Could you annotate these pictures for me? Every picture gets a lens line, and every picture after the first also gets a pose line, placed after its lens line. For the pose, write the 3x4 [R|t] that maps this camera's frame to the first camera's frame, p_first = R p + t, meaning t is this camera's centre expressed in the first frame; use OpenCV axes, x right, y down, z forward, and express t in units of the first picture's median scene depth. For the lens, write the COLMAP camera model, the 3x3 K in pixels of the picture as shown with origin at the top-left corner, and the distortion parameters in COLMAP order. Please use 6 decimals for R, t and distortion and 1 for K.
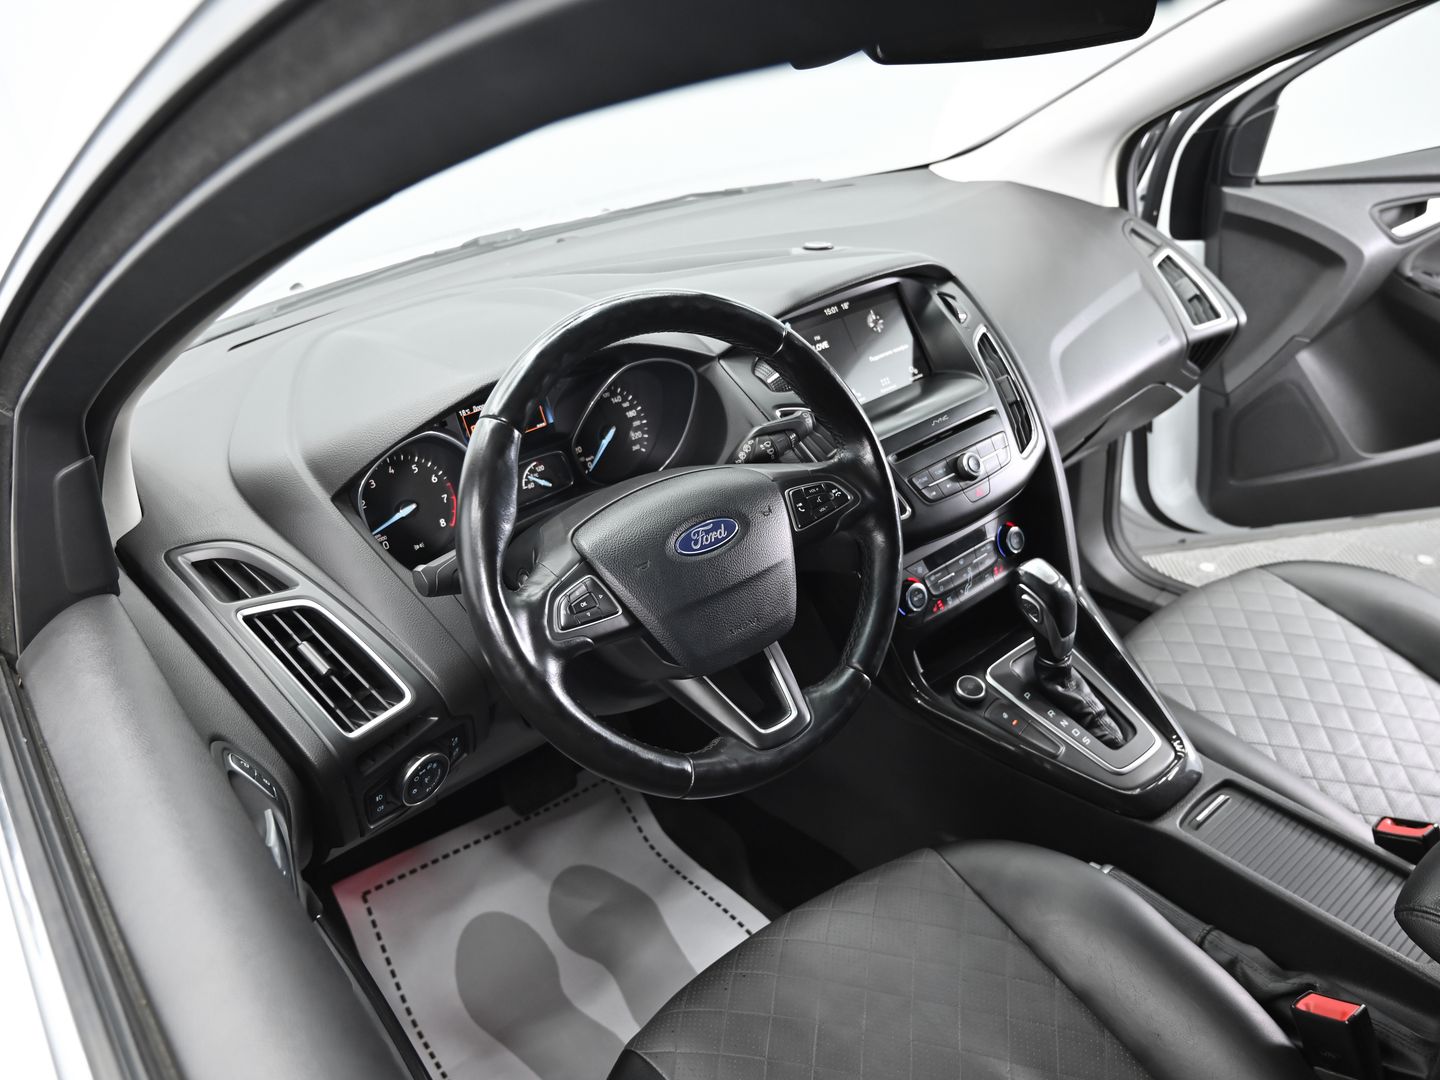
lens RADIAL K [[1100.3, 0, 715.6], [0, 1100.3, 543.6], [0, 0, 1]] dist [0.008125, -0.004446]
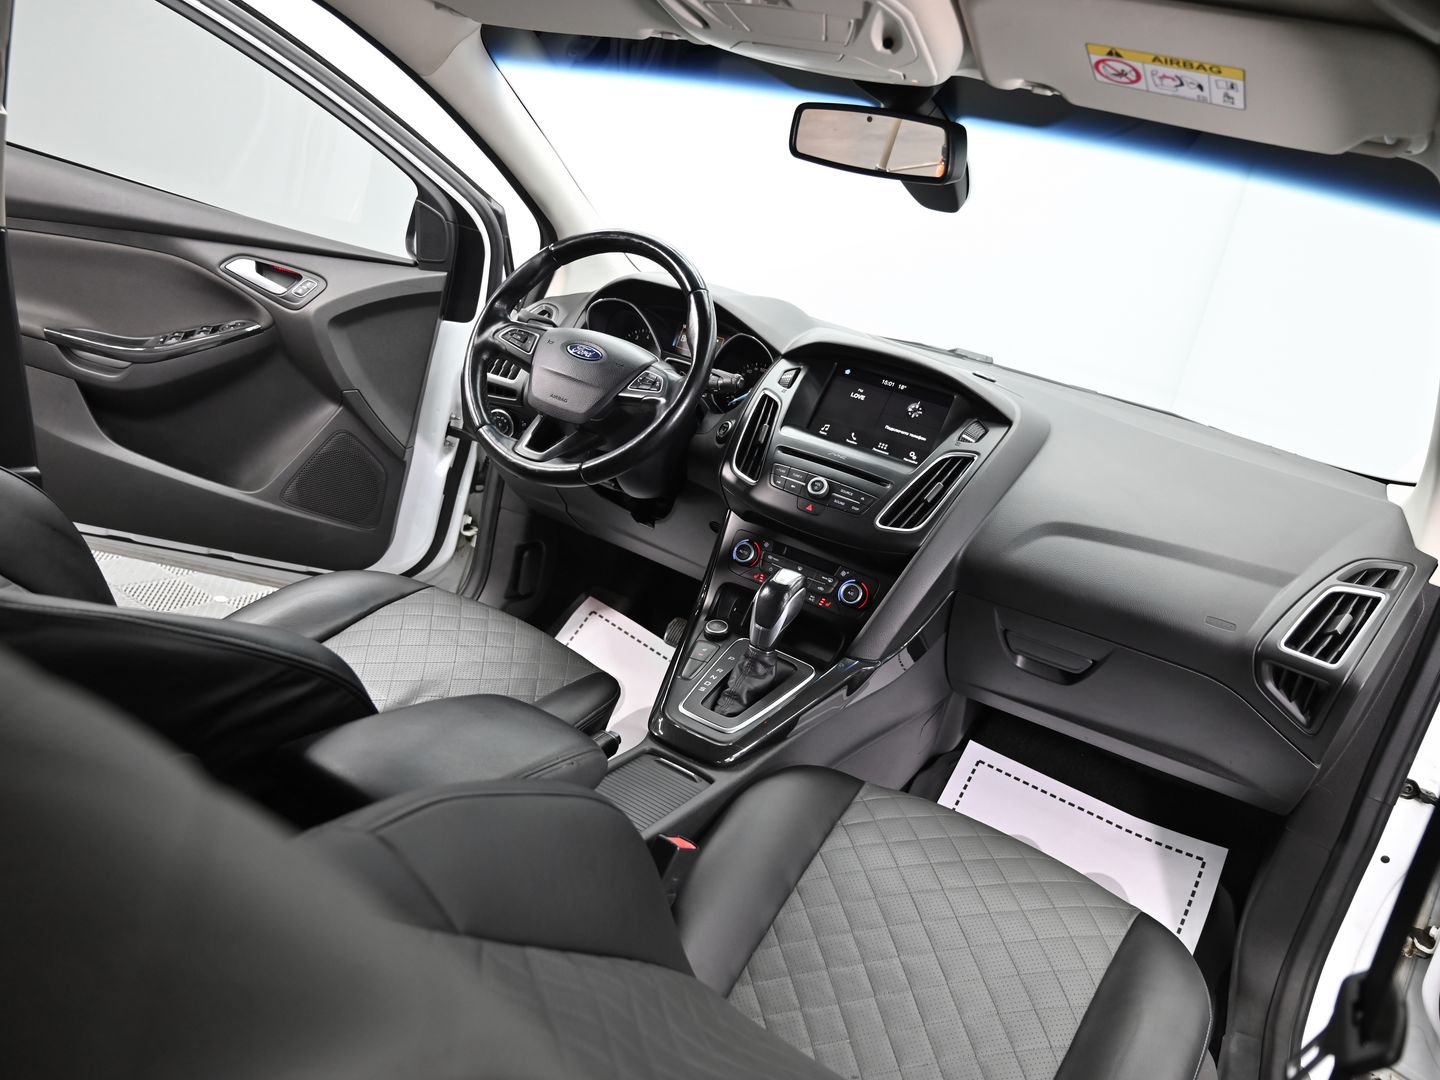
lens RADIAL K [[1100.3, 0, 721.2], [0, 1100.3, 538.0], [0, 0, 1]] dist [0.008125, -0.004446]
pose [[0.297297, 0.404801, -0.864726, 1.248158], [-0.644254, 0.753471, 0.131222, -0.114469], [0.704664, 0.518091, 0.484799, 0.307920]]
